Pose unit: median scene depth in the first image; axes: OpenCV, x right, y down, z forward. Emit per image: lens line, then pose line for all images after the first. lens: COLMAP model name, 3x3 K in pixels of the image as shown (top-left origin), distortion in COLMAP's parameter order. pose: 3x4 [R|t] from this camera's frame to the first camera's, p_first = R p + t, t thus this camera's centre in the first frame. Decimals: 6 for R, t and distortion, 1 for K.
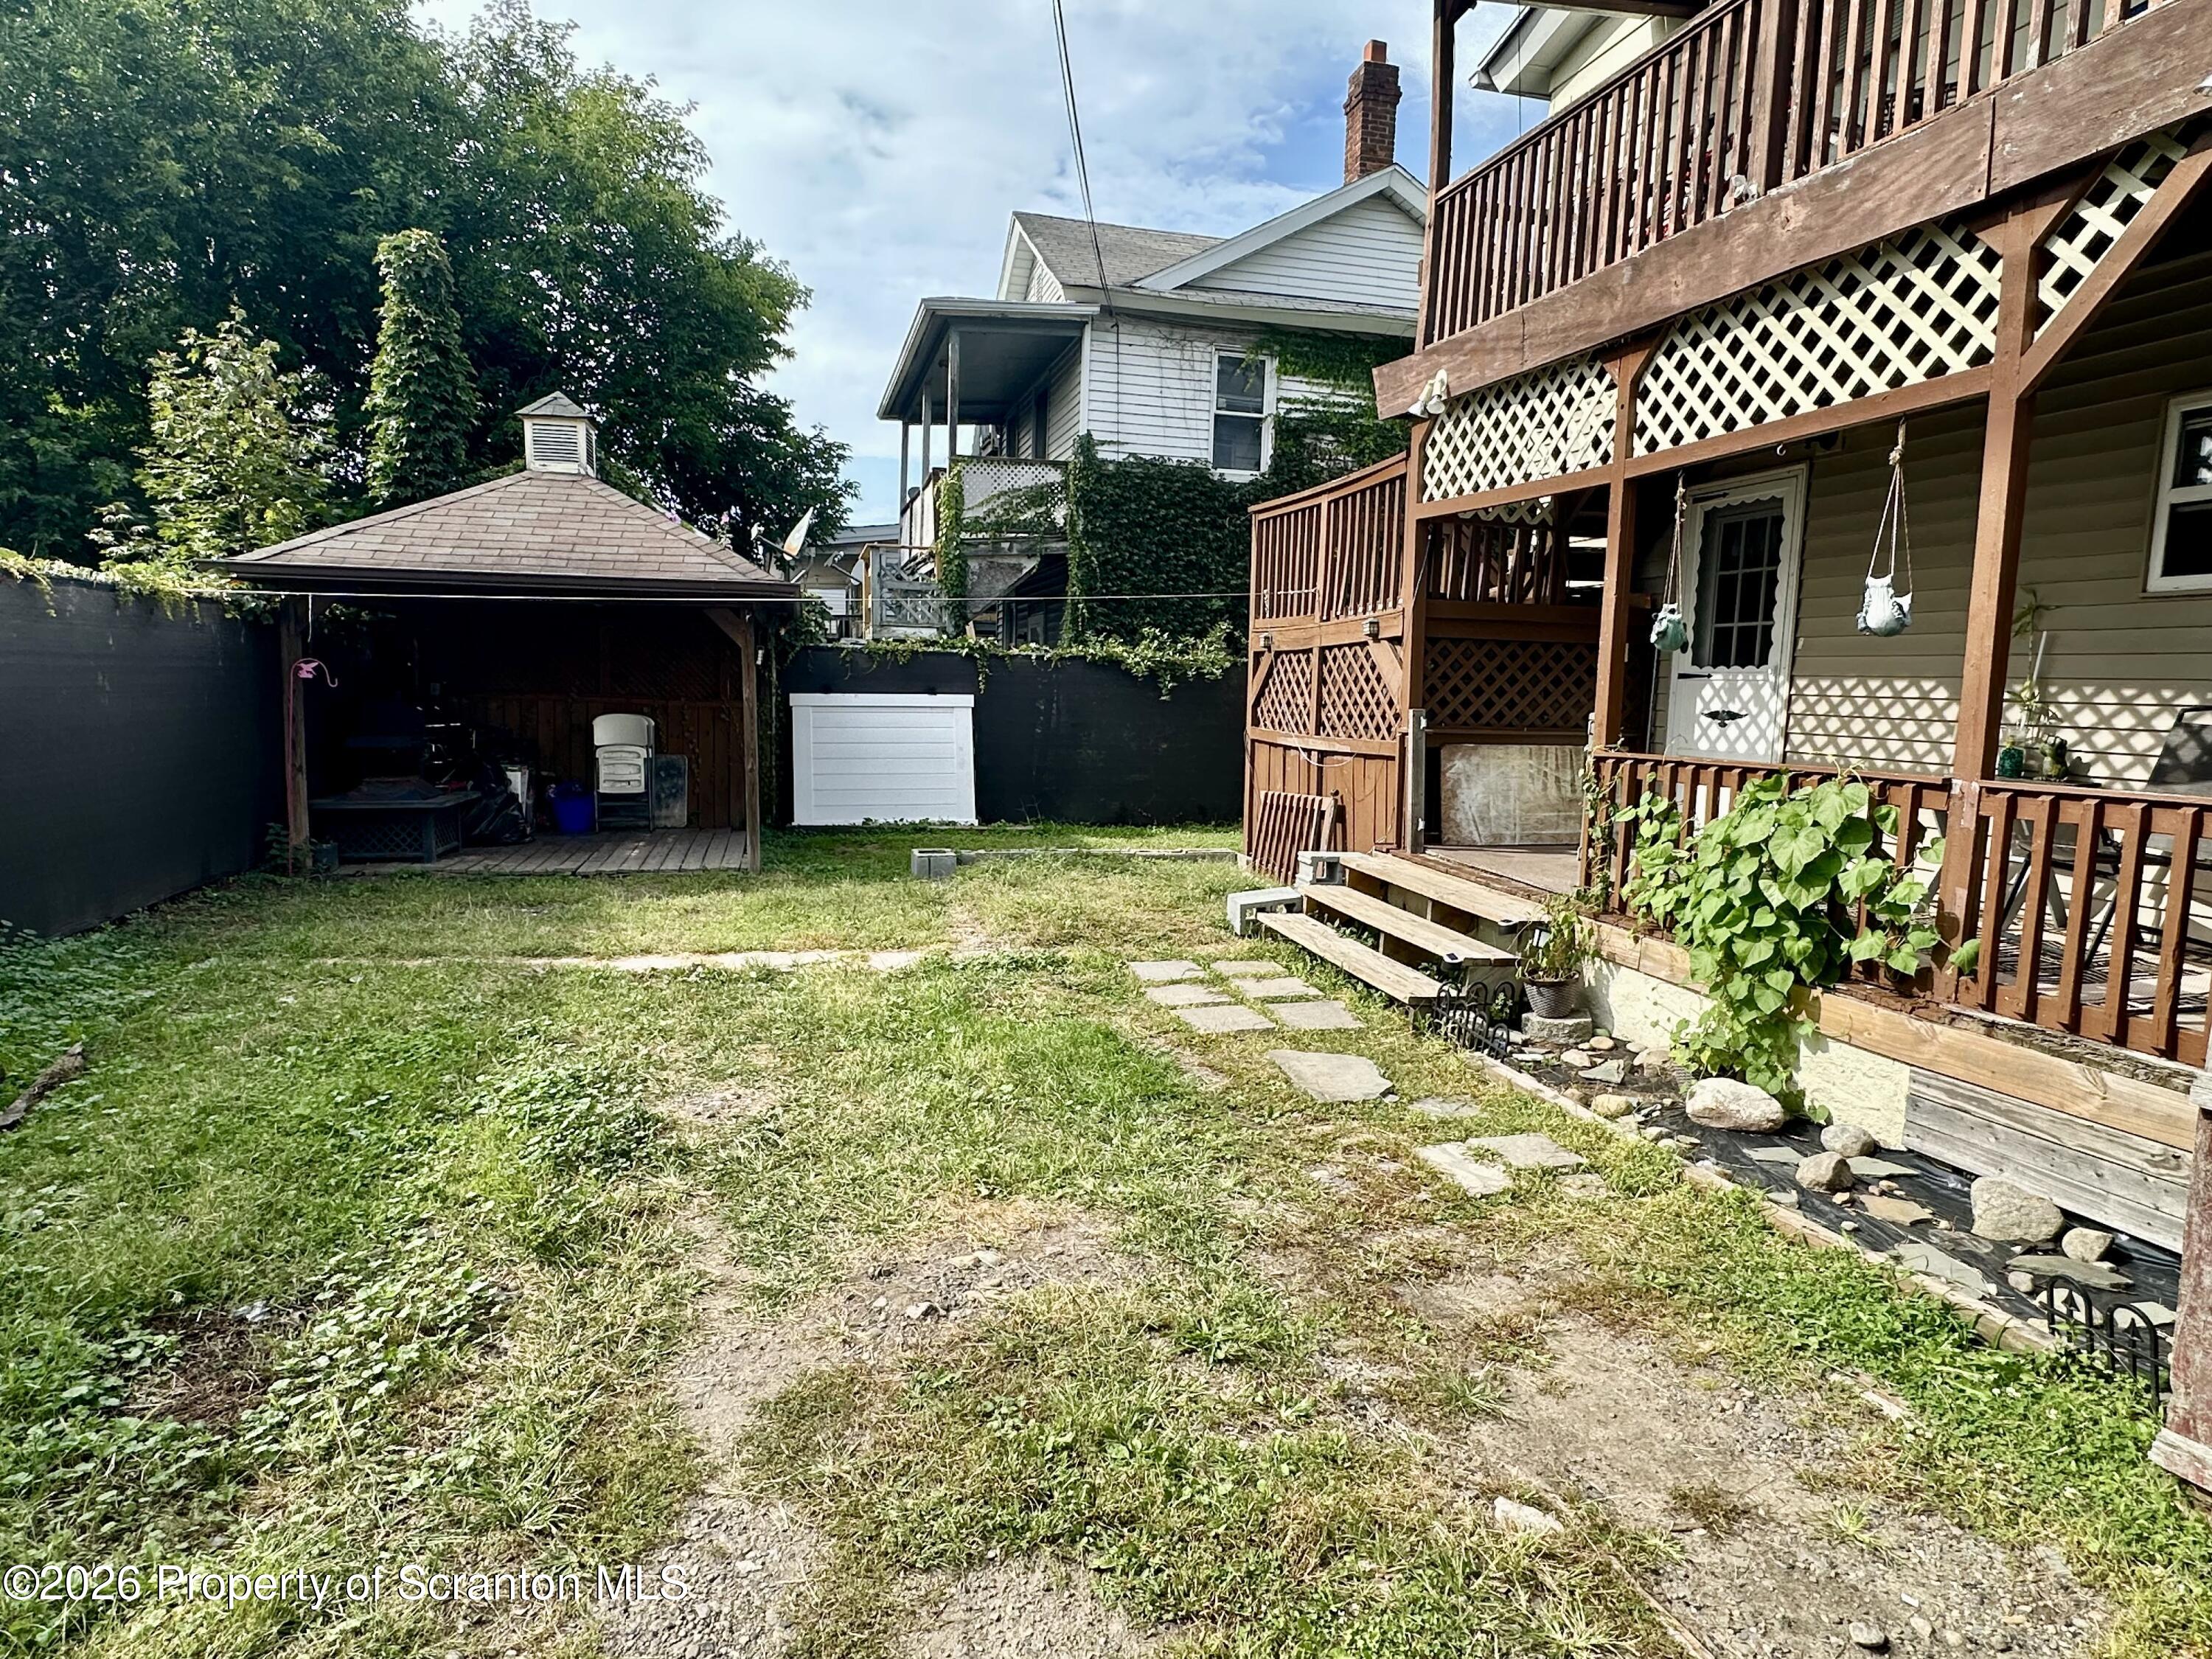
lens RADIAL K [[1315.6, 0, 1143.3], [0, 1315.6, 846.4], [0, 0, 1]] dist [0.000785, -0.001122]
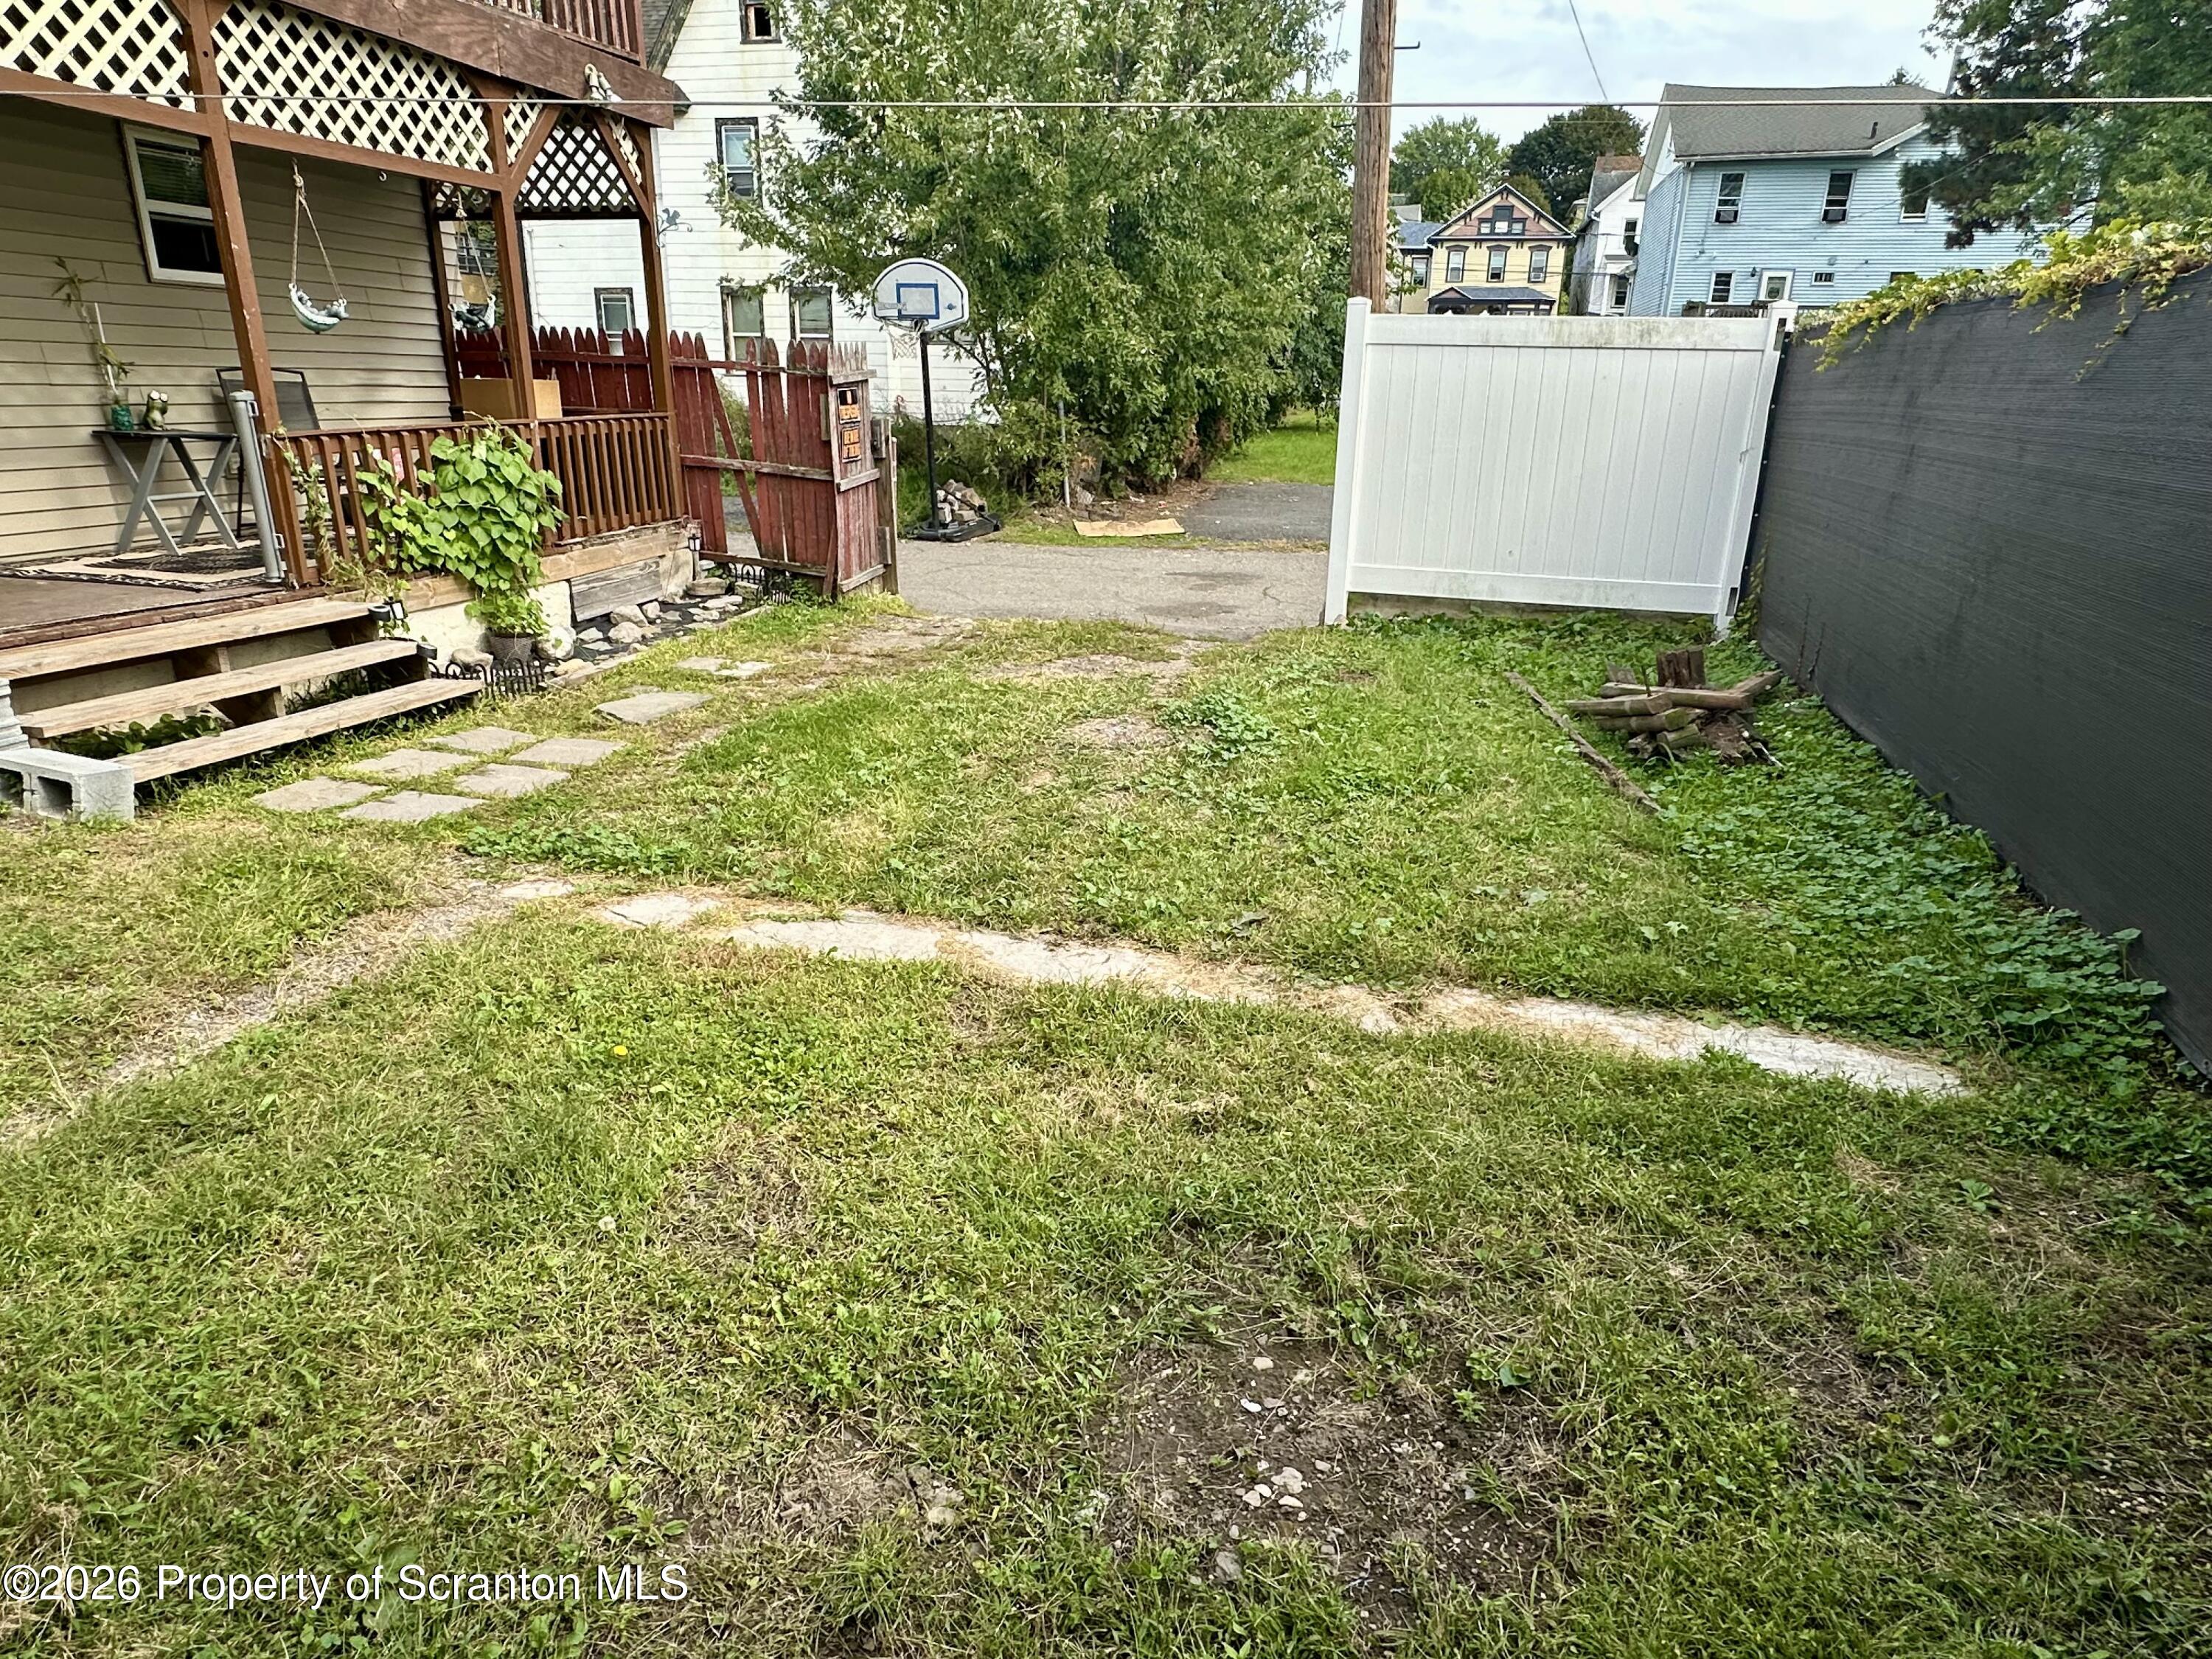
lens RADIAL K [[1315.6, 0, 1114.9], [0, 1315.6, 812.7], [0, 0, 1]] dist [0.000785, -0.001122]
pose [[-0.867271, -0.194280, 0.458362, -0.544006], [0.020595, 0.905919, 0.422950, -0.166087], [-0.497410, 0.376252, -0.781676, 1.189451]]
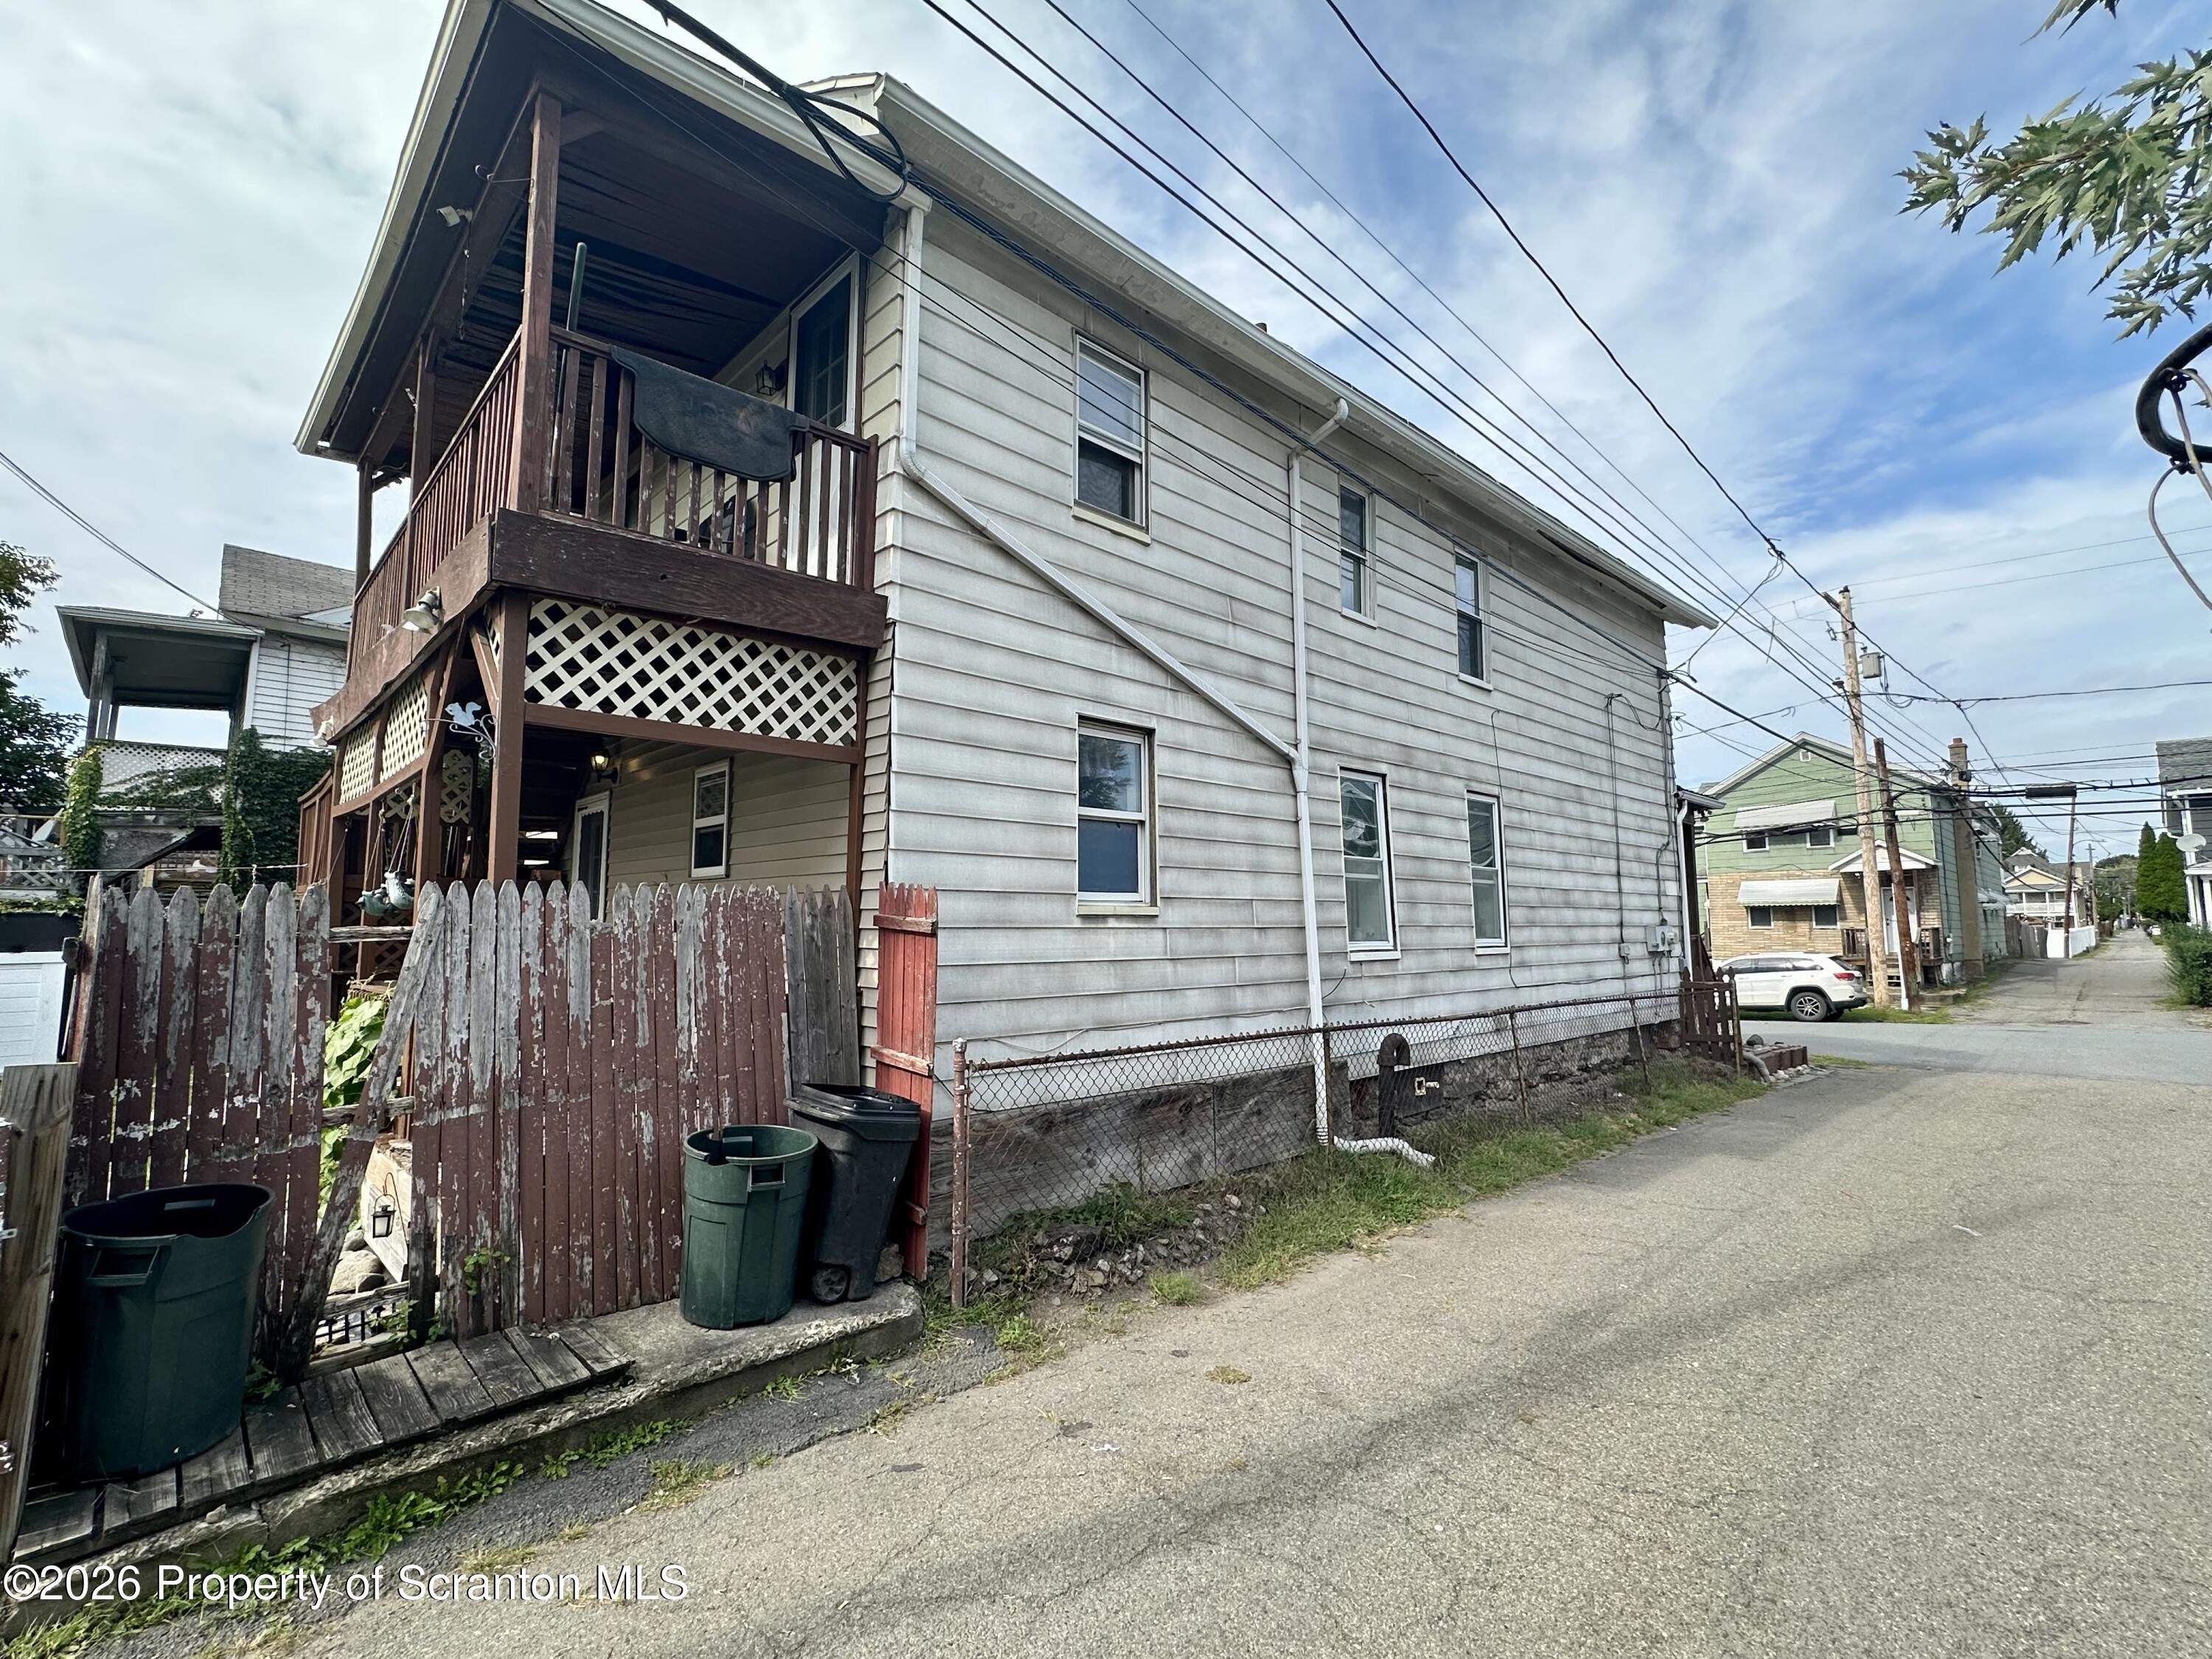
lens RADIAL K [[1012.7, 0, 1112.5], [0, 1012.7, 826.2], [0, 0, 1]] dist [0.002550, -0.000813]
pose [[0.877341, 0.025011, 0.479216, 0.422660], [0.078908, 0.977528, -0.195481, 0.030729], [-0.473336, 0.209318, 0.855651, -0.290513]]
